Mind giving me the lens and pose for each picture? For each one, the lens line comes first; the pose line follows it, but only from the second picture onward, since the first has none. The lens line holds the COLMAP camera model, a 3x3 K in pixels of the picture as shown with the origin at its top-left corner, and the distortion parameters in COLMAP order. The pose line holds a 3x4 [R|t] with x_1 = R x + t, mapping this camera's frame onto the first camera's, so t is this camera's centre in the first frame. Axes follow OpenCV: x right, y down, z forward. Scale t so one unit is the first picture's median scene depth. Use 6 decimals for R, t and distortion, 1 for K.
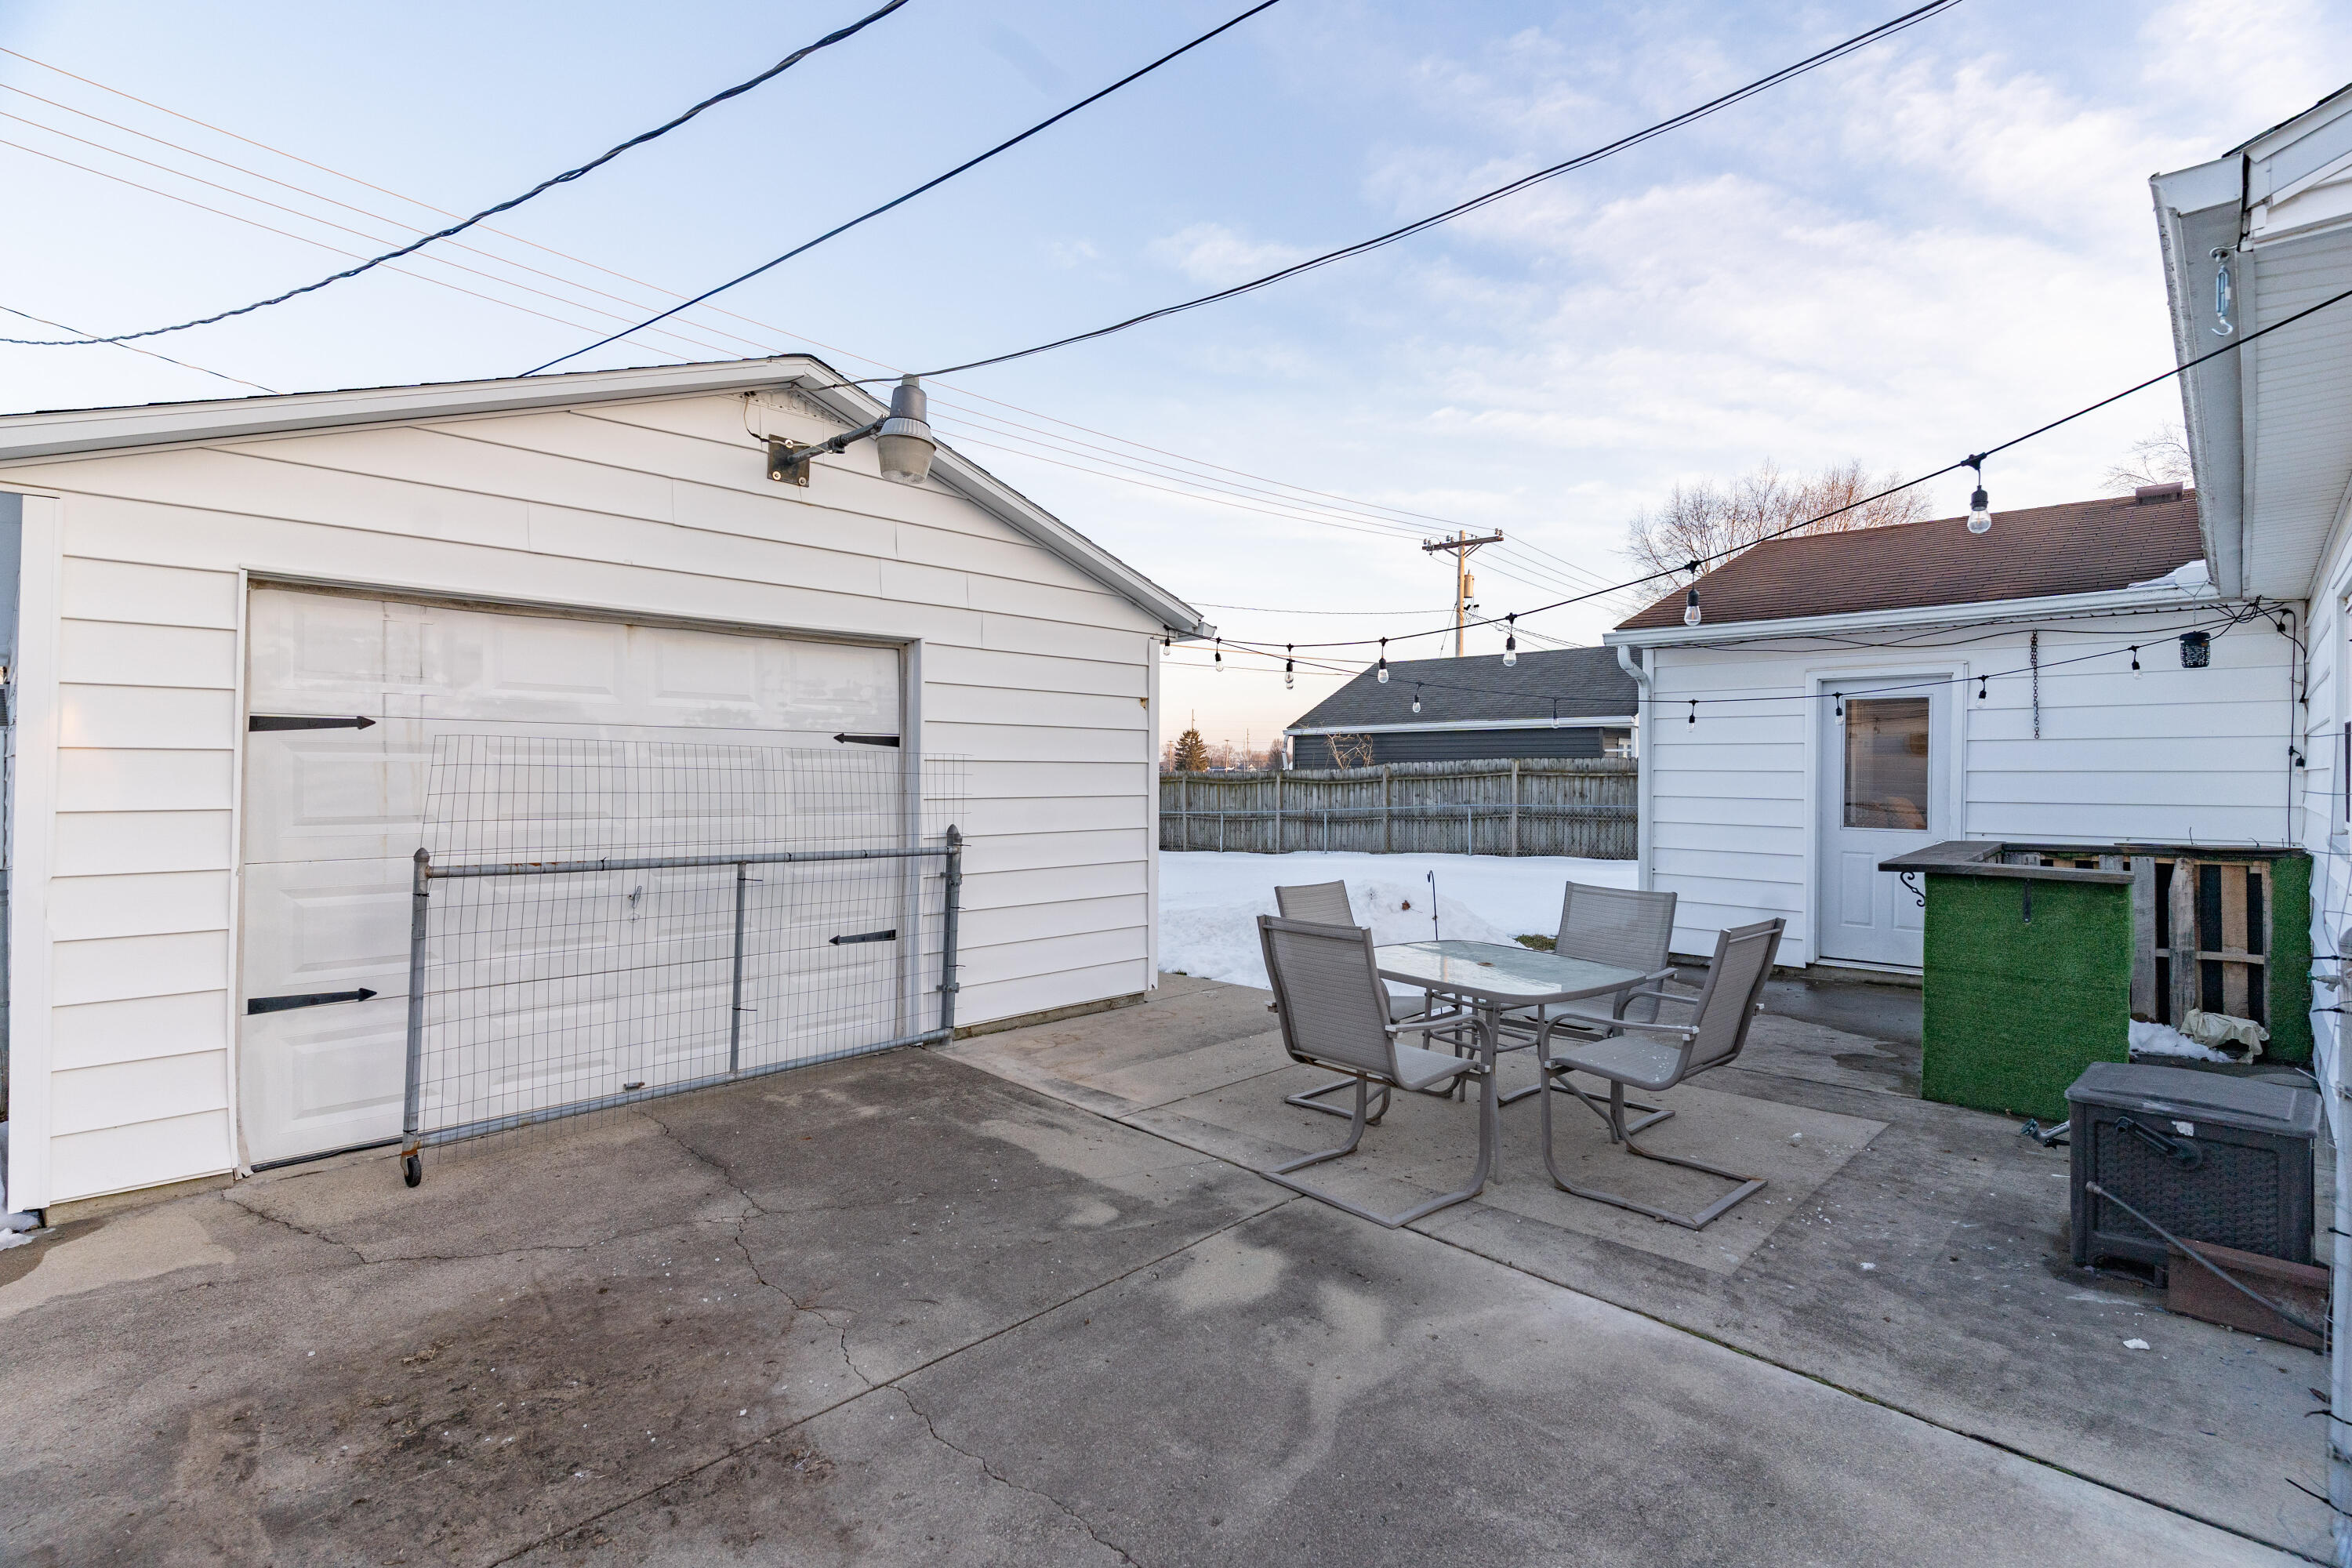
lens RADIAL K [[1117.3, 0, 1177.2], [0, 1117.3, 770.5], [0, 0, 1]] dist [0.003401, 0.000371]
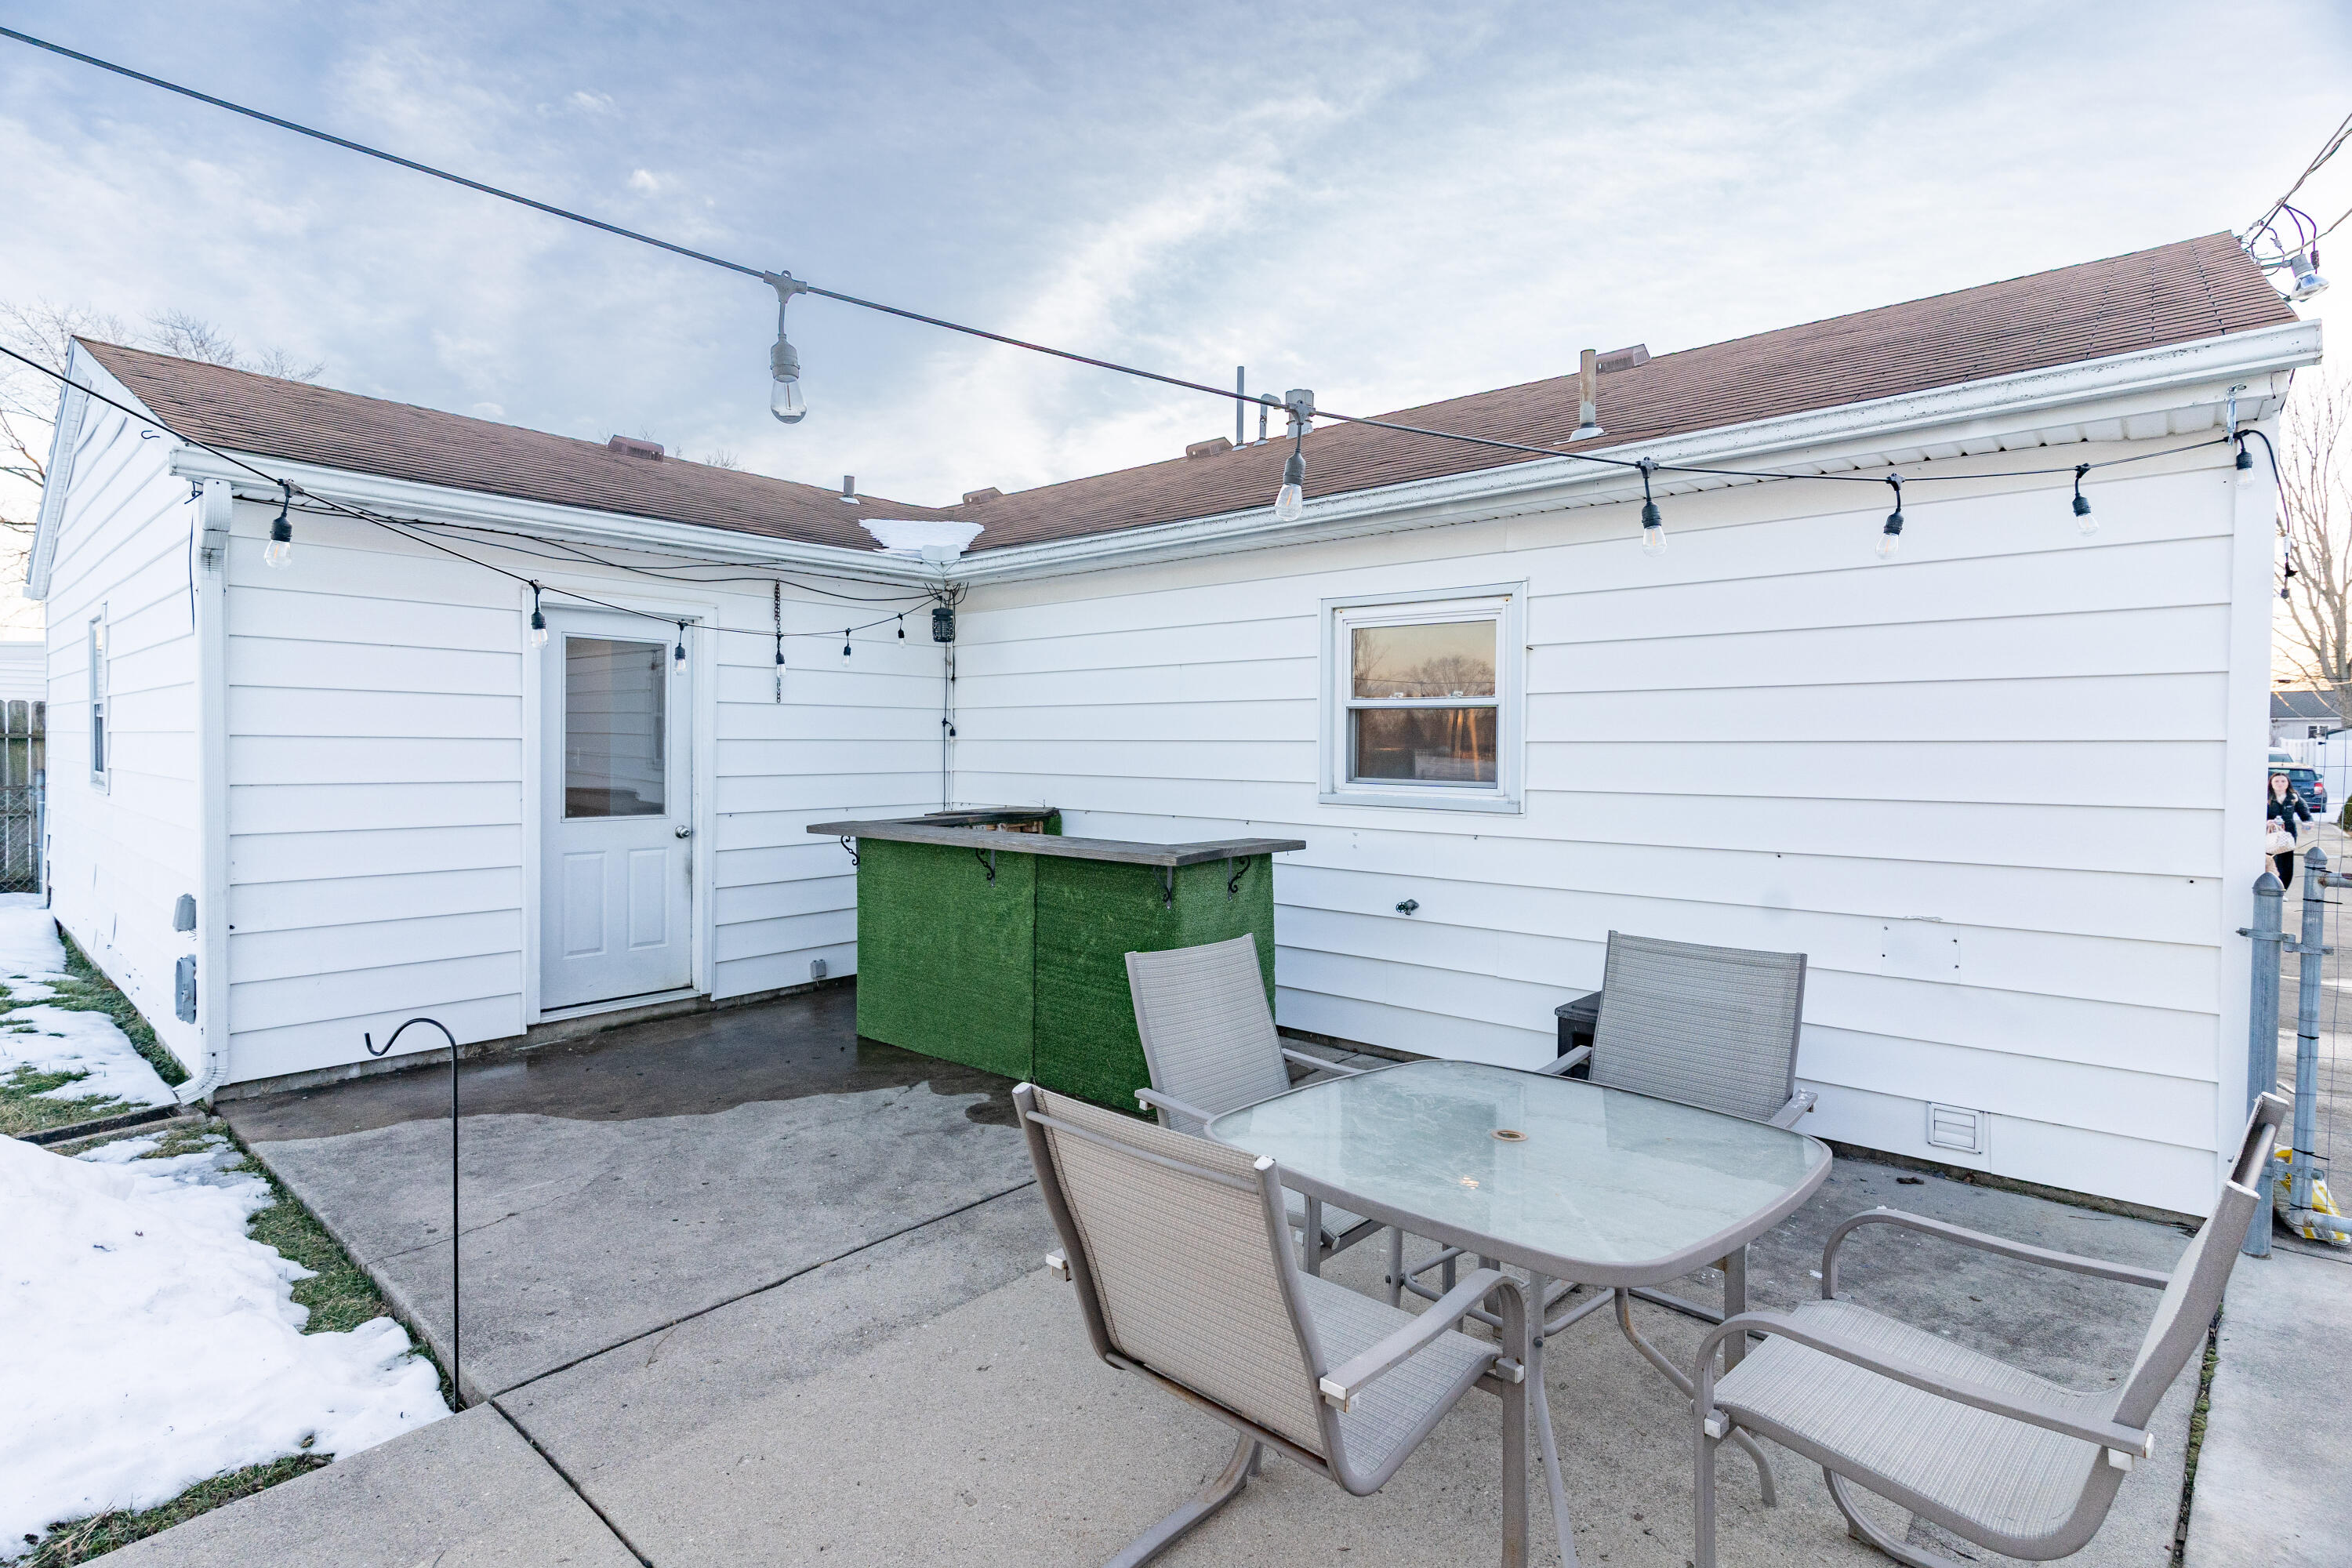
lens RADIAL K [[1117.3, 0, 1177.2], [0, 1117.3, 770.5], [0, 0, 1]] dist [0.003401, 0.000371]
pose [[-0.042142, -0.029244, 0.998684, -0.049127], [-0.006999, 0.999556, 0.028974, -0.001051], [-0.999087, -0.005769, -0.042328, 0.267865]]
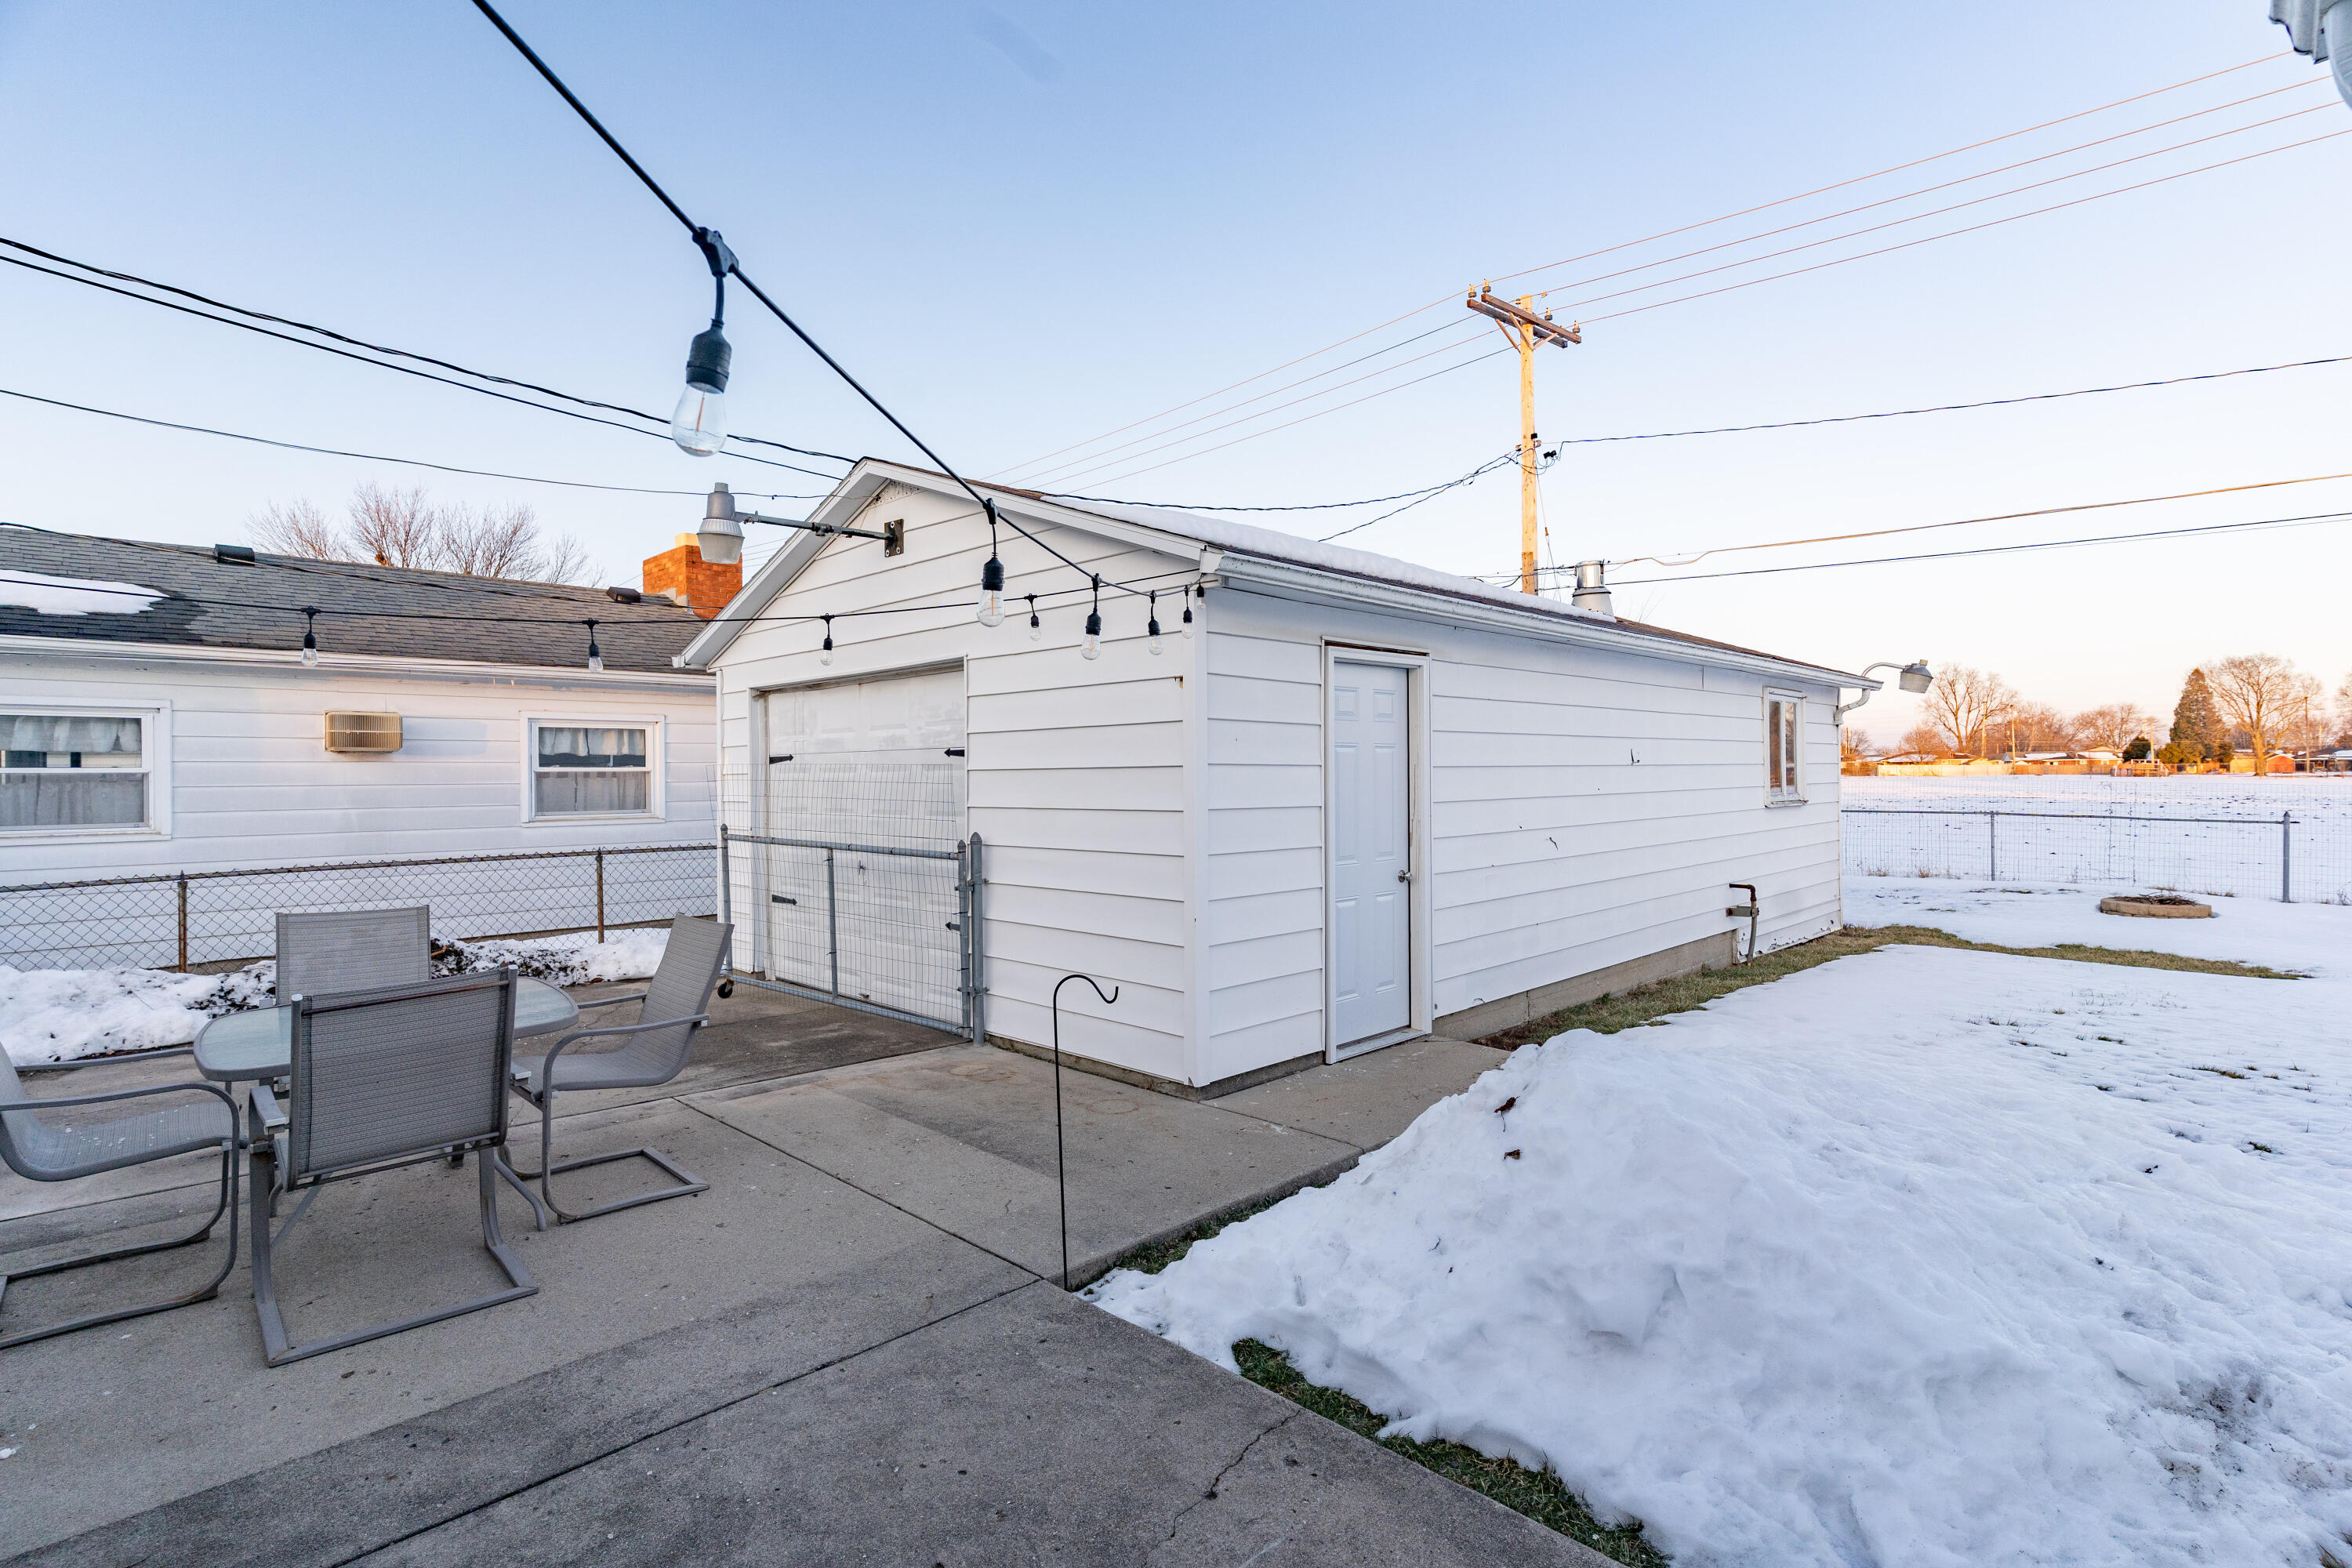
lens RADIAL K [[1134.2, 0, 1183.3], [0, 1134.2, 794.9], [0, 0, 1]] dist [0.002811, 0.000290]
pose [[-0.020622, 0.012394, -0.999711, 0.252697], [0.010279, 0.999873, 0.012184, 0.000767], [0.999735, -0.010025, -0.020747, 0.367153]]
